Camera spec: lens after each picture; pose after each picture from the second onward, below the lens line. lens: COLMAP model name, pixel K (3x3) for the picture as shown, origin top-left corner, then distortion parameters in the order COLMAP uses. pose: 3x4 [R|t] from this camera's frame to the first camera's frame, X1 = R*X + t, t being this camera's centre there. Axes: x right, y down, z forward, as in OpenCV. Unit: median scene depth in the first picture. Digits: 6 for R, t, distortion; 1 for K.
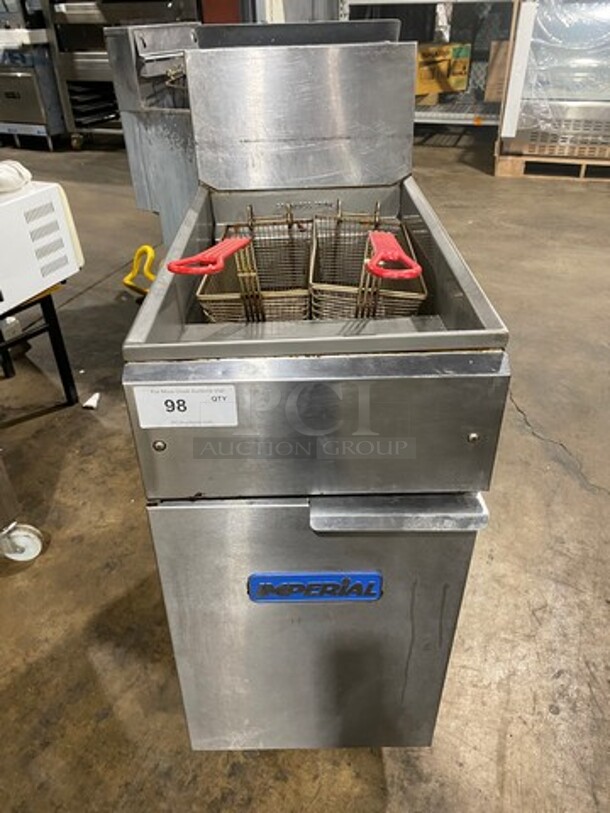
lens RADIAL K [[615.1, 0, 305.4], [0, 615.1, 401.3], [0, 0, 1]] dist [-0.001210, 0.002610]
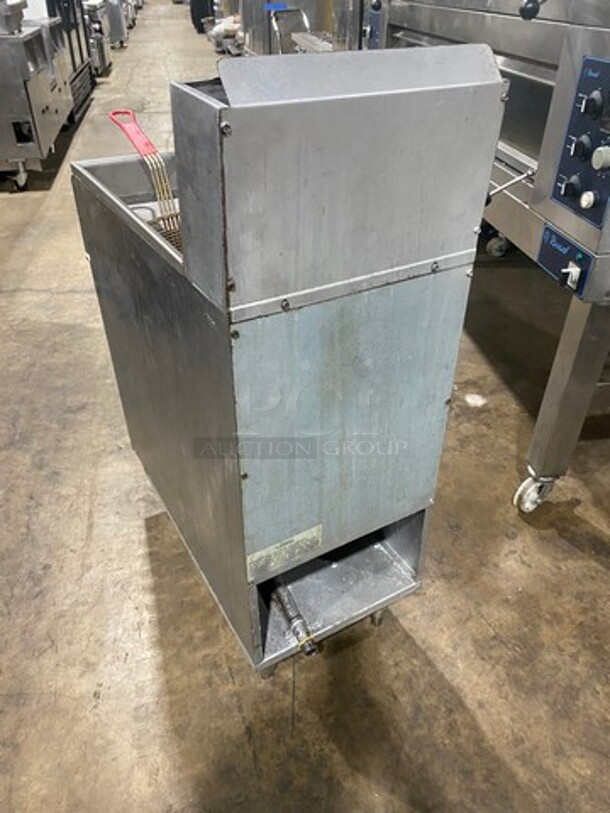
lens RADIAL K [[615.1, 0, 305.4], [0, 615.1, 401.3], [0, 0, 1]] dist [-0.001210, 0.002610]
pose [[-0.870420, 0.291854, -0.396473, 0.330808], [-0.263650, 0.403772, 0.876046, -0.851173], [0.415763, 0.867058, -0.274504, 1.224855]]
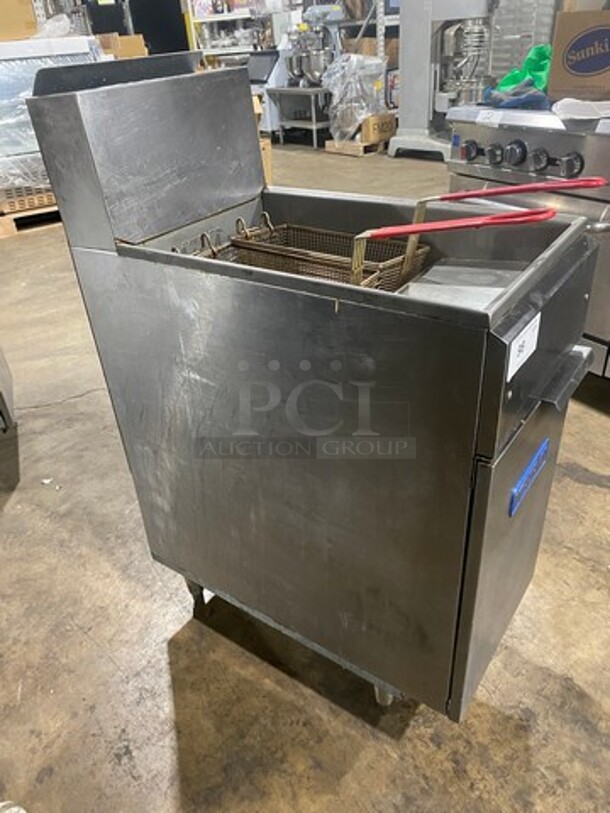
lens RADIAL K [[608.9, 0, 305.0], [0, 608.9, 406.5], [0, 0, 1]] dist [-0.001517, -0.002538]
pose [[0.589679, -0.440878, 0.676687, -0.628712], [0.486905, 0.862538, 0.137665, -0.129947], [-0.644362, 0.248305, 0.723286, 0.227793]]
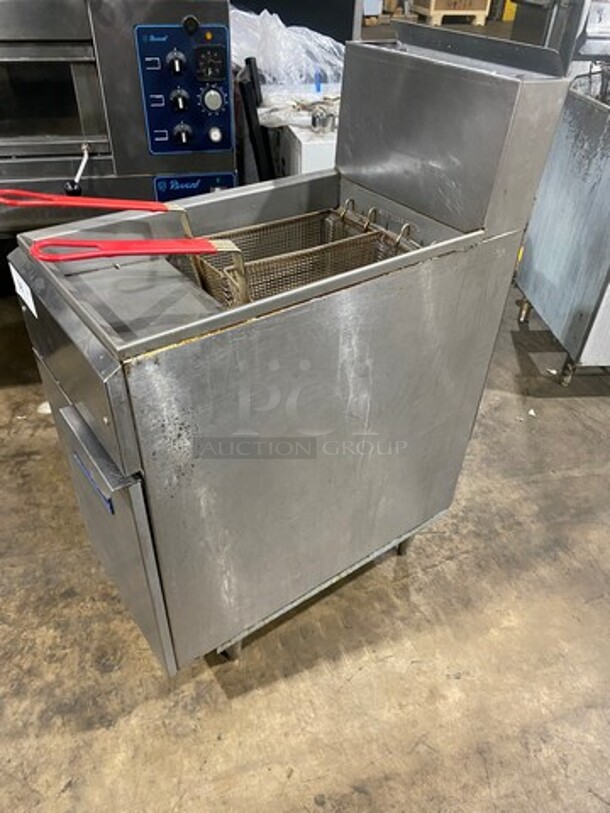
lens RADIAL K [[629.5, 0, 305.0], [0, 629.5, 406.5], [0, 0, 1]] dist [-0.002686, -0.000788]
pose [[0.572431, 0.541490, -0.615720, 0.637188], [-0.485514, 0.828967, 0.277650, -0.254753], [0.660756, 0.140005, 0.737428, 0.172896]]
